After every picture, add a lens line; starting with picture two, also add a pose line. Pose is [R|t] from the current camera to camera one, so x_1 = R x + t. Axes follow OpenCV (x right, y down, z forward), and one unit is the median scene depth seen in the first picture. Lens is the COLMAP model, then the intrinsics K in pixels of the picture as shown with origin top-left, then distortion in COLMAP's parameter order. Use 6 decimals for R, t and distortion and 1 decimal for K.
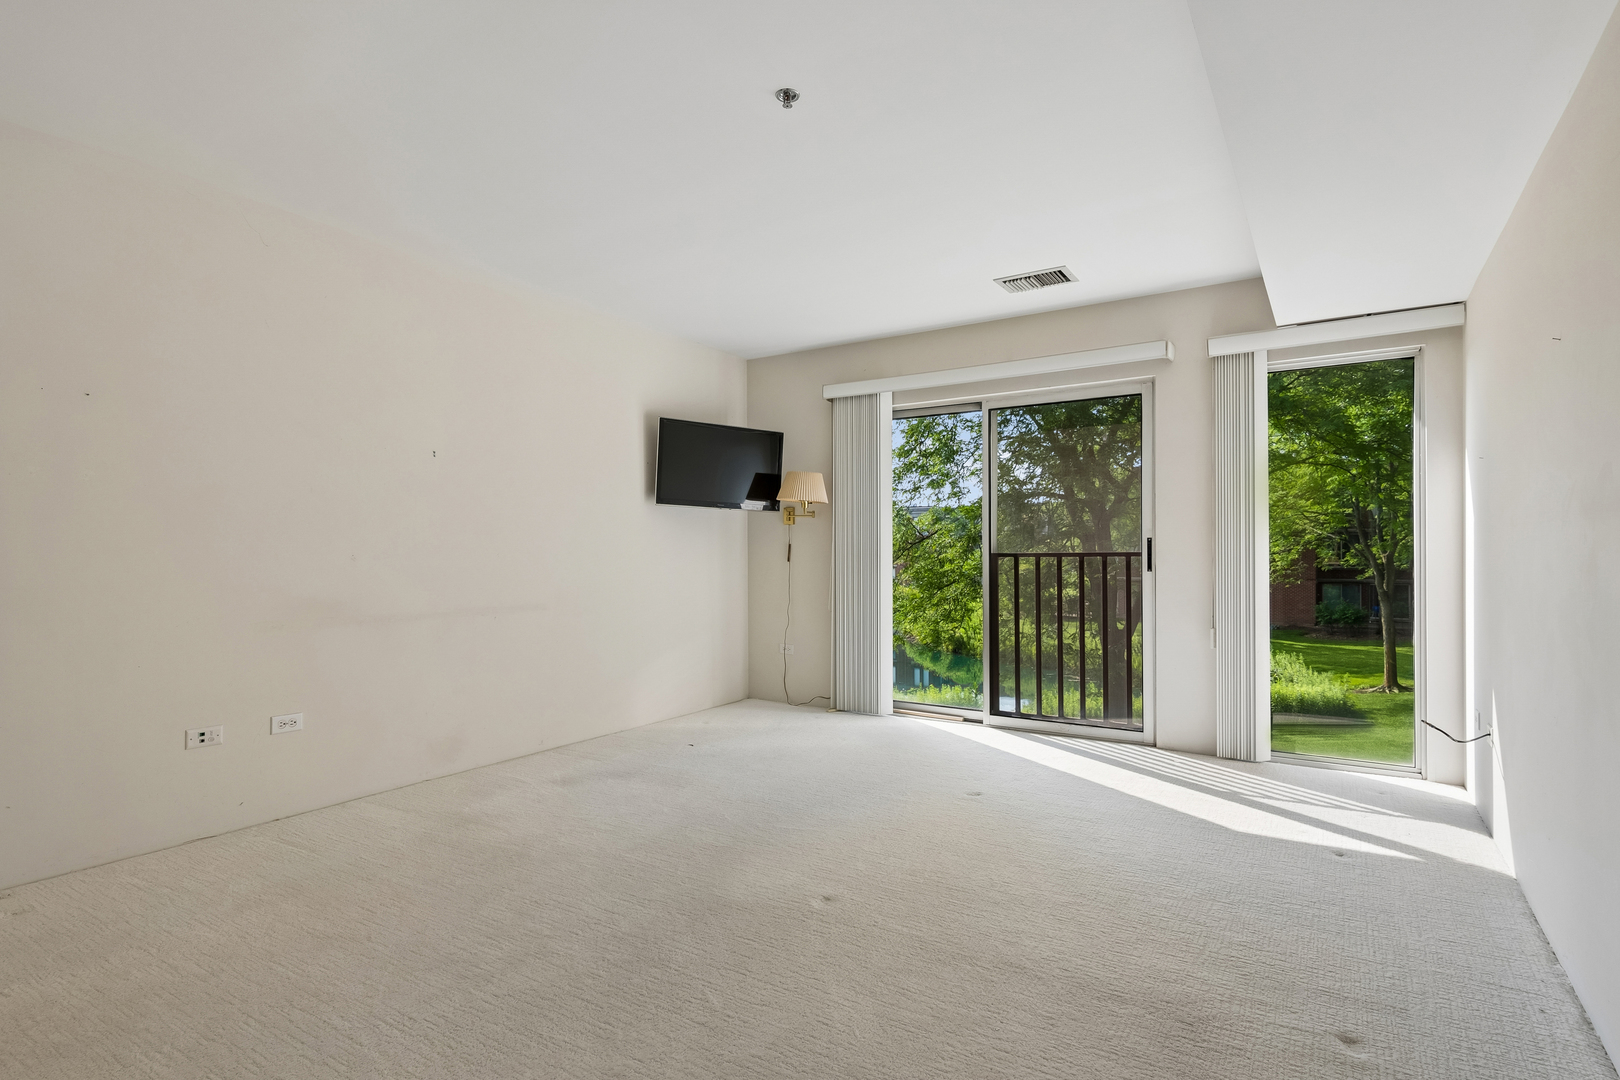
lens RADIAL K [[822.3, 0, 816.2], [0, 822.3, 550.6], [0, 0, 1]] dist [0.020803, -0.000497]
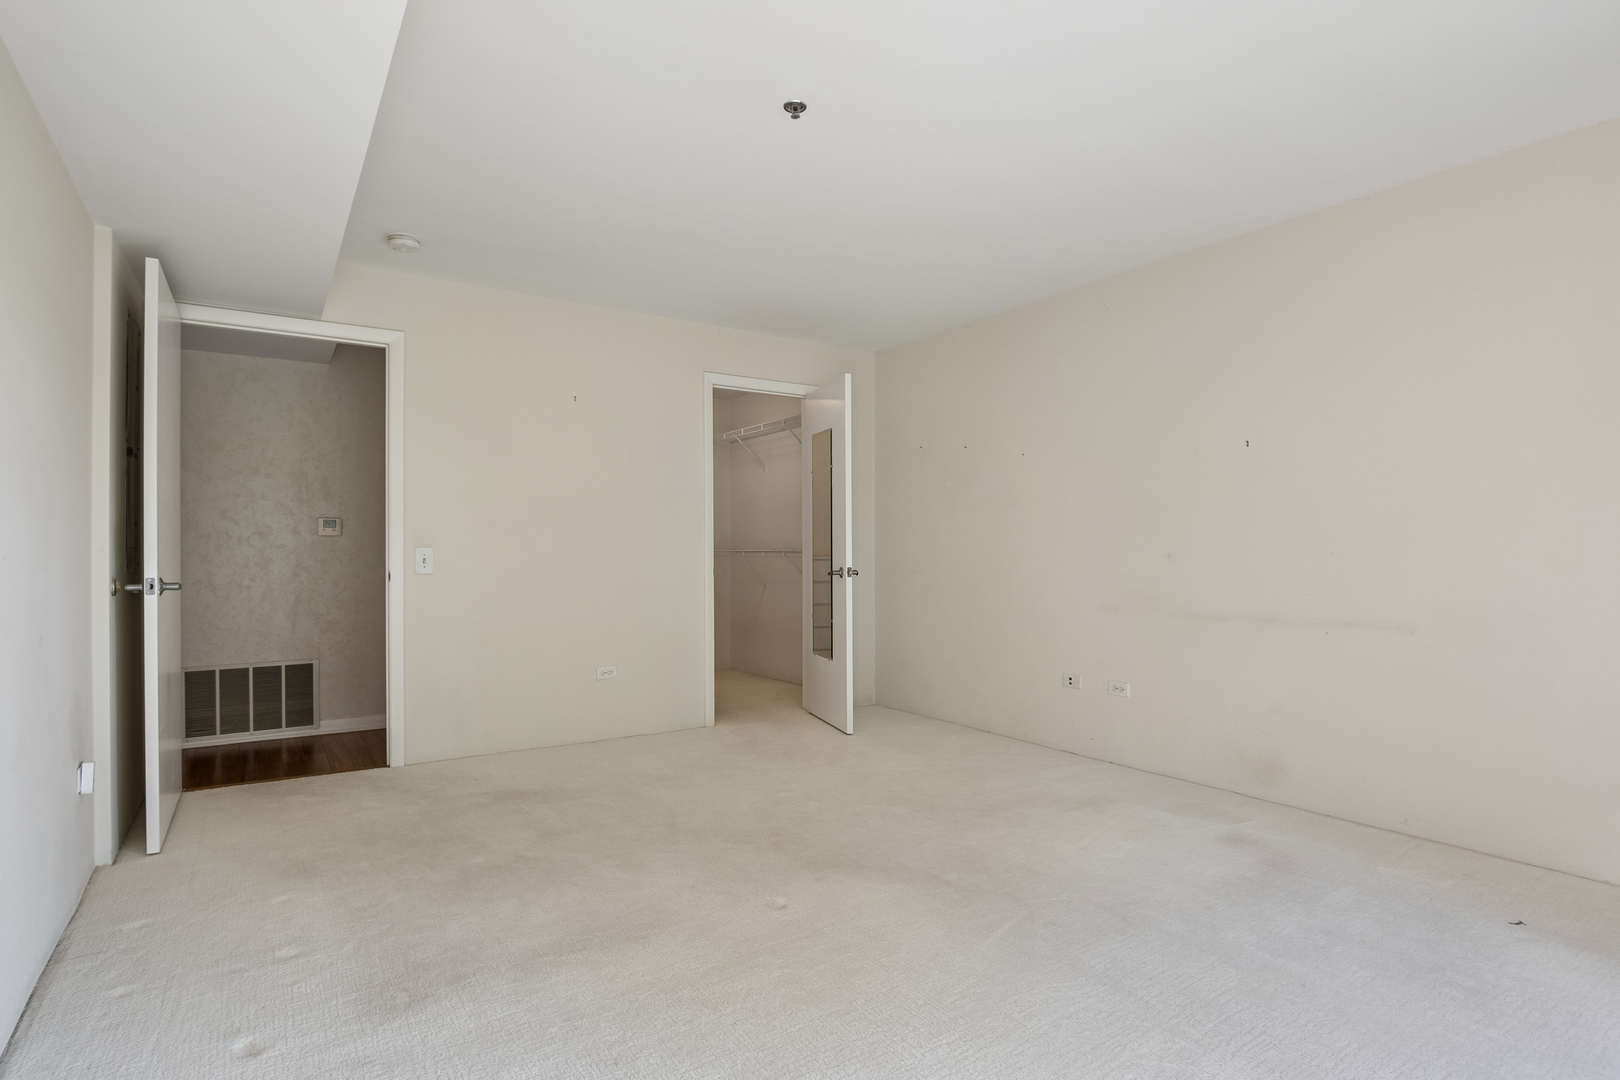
lens RADIAL K [[822.3, 0, 816.2], [0, 822.3, 550.6], [0, 0, 1]] dist [0.020803, -0.000497]
pose [[-0.393933, 0.002801, -0.919135, 0.683285], [0.006060, 0.999982, 0.000450, -0.004674], [0.919119, -0.005392, -0.393942, 1.071025]]
